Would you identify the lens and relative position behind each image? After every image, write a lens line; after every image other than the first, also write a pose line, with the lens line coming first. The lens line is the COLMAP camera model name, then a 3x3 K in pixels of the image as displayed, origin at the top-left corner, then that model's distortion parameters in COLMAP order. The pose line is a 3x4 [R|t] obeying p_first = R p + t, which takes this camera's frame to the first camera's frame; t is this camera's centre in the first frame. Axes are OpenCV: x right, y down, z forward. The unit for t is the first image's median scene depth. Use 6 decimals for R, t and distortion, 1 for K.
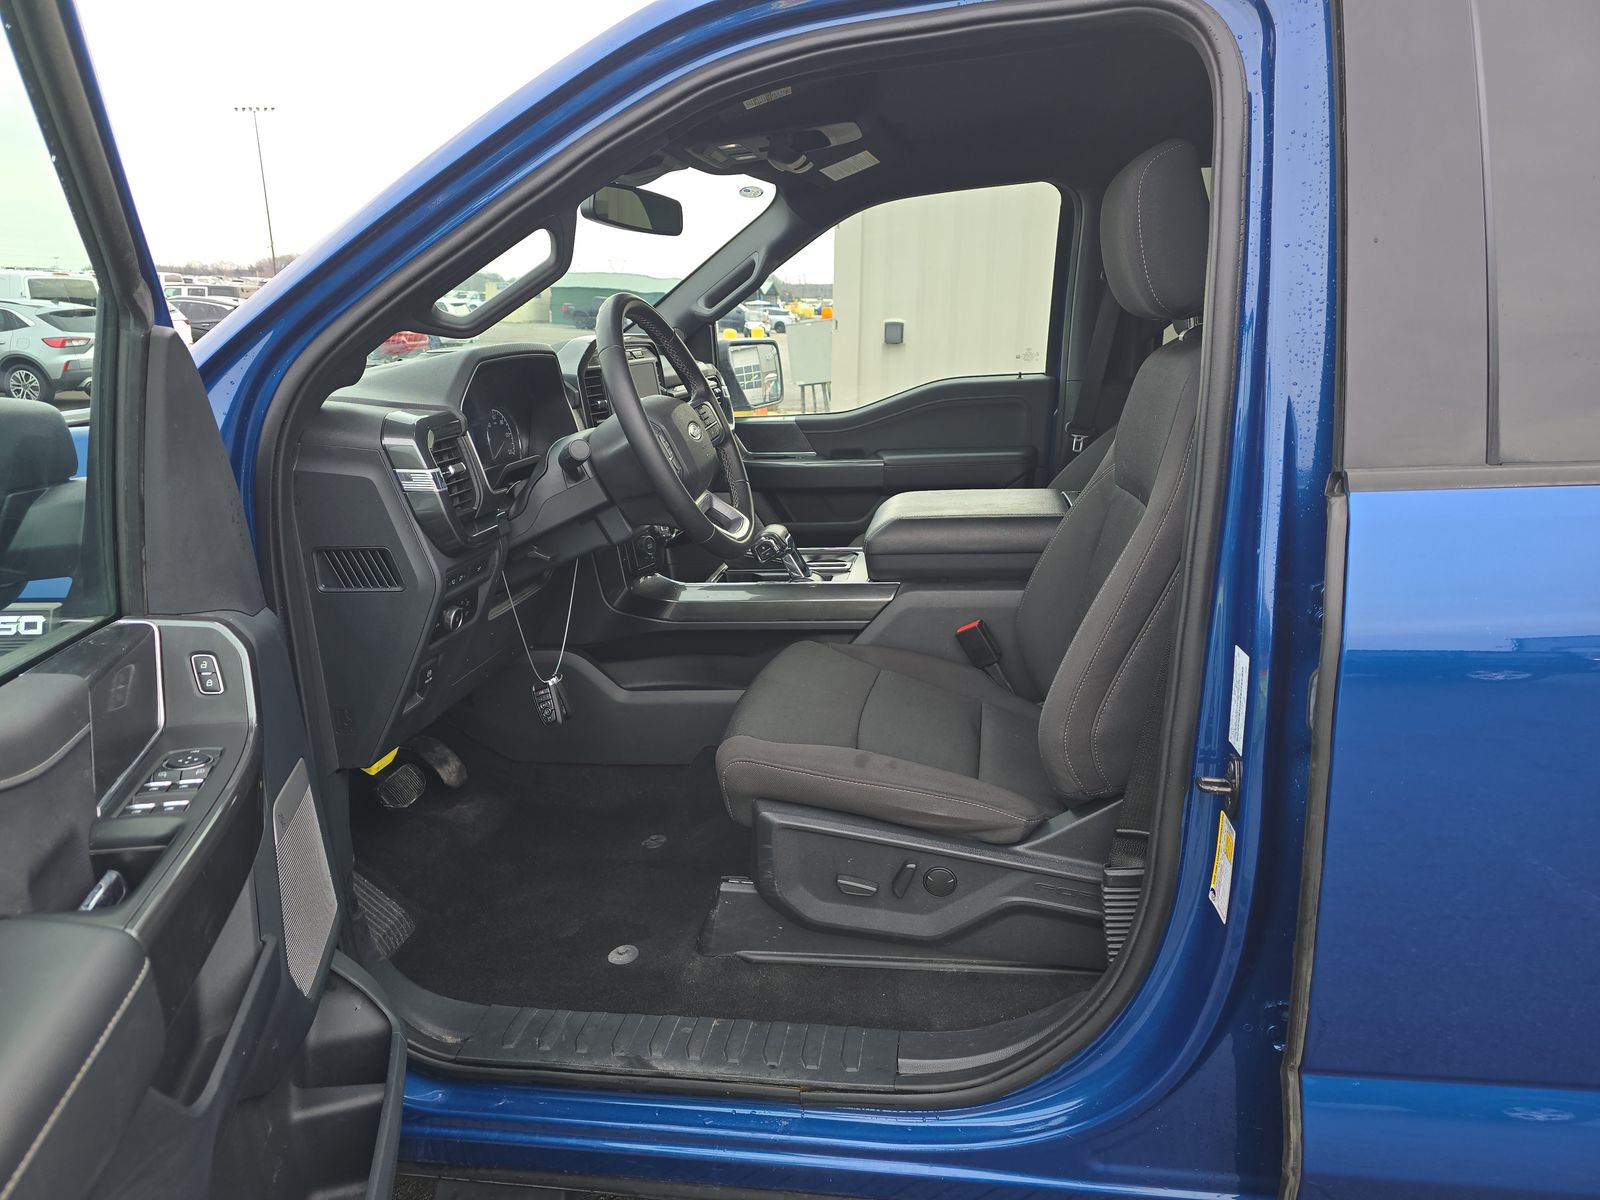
lens RADIAL K [[1085.8, 0, 800.0], [0, 1085.8, 600.0], [0, 0, 1]] dist [0.069798, -0.077625]
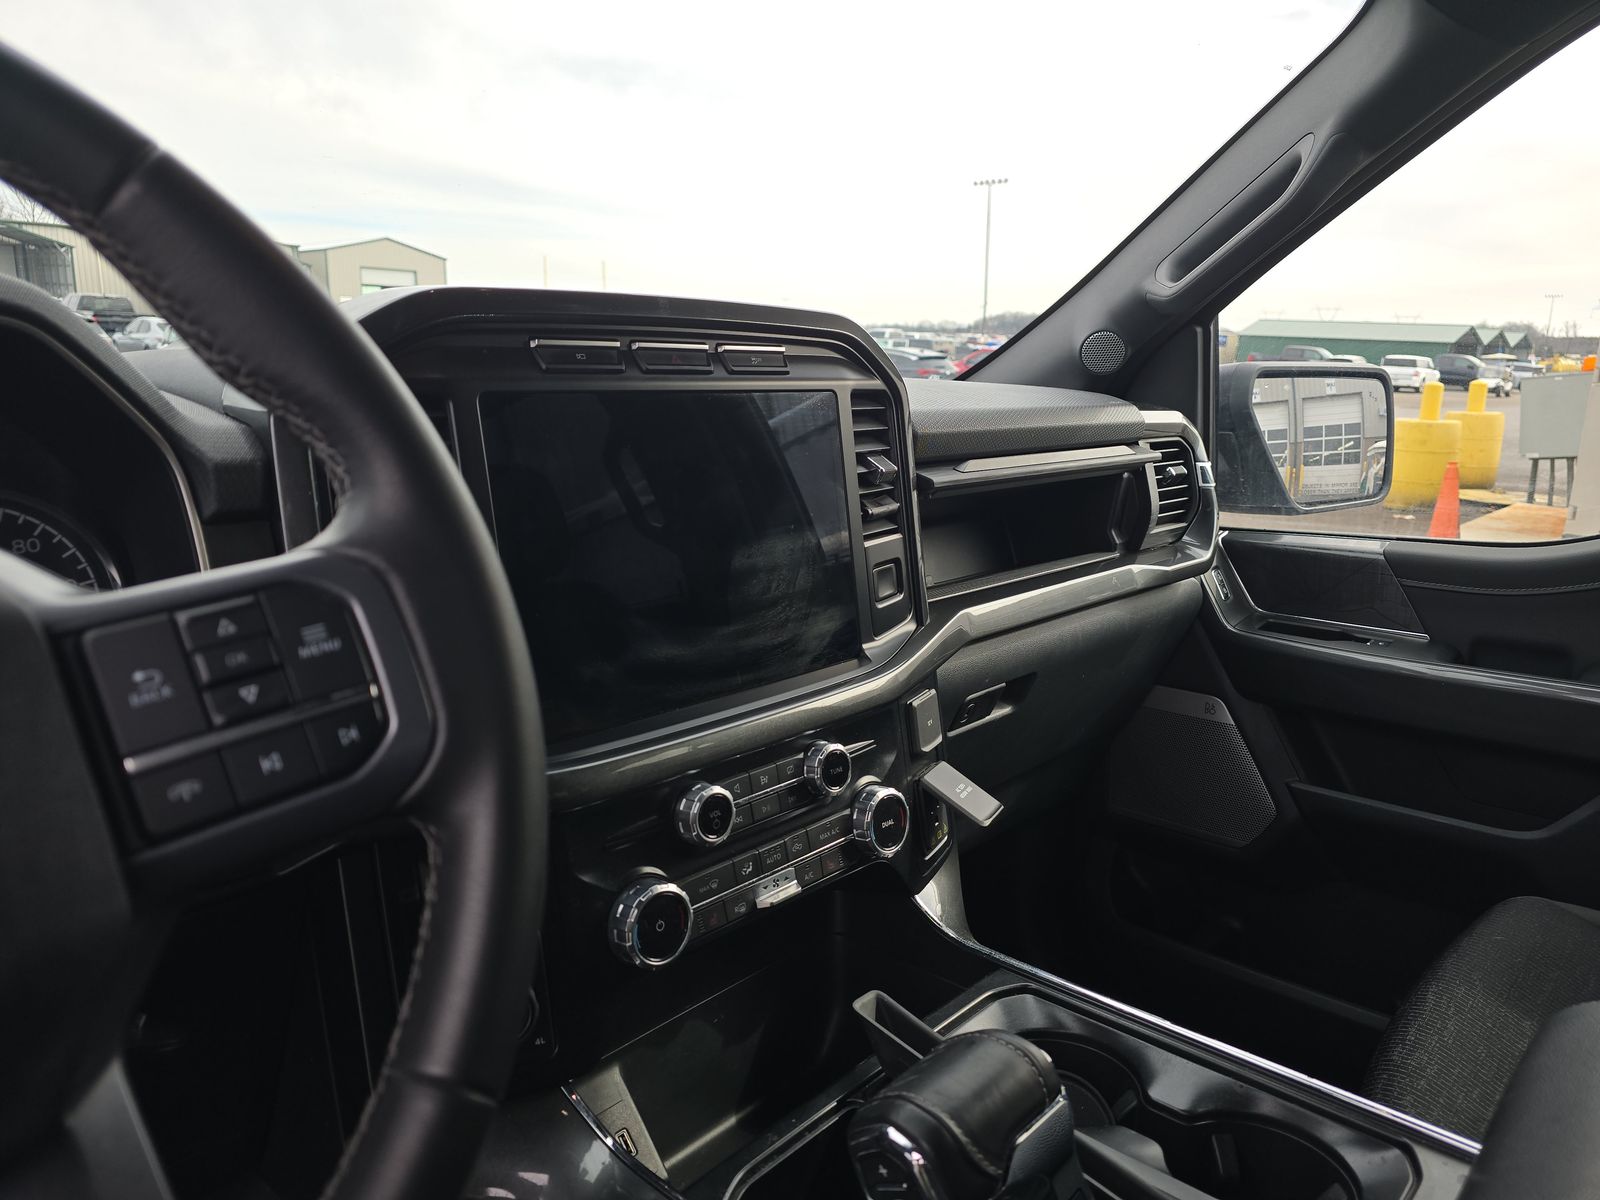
lens RADIAL K [[1085.8, 0, 800.0], [0, 1085.8, 600.0], [0, 0, 1]] dist [0.069798, -0.077625]
pose [[0.828093, 0.133840, -0.544379, 0.009040], [-0.159153, 0.987254, 0.000626, -0.023877], [0.537524, 0.086121, 0.838839, 0.112235]]
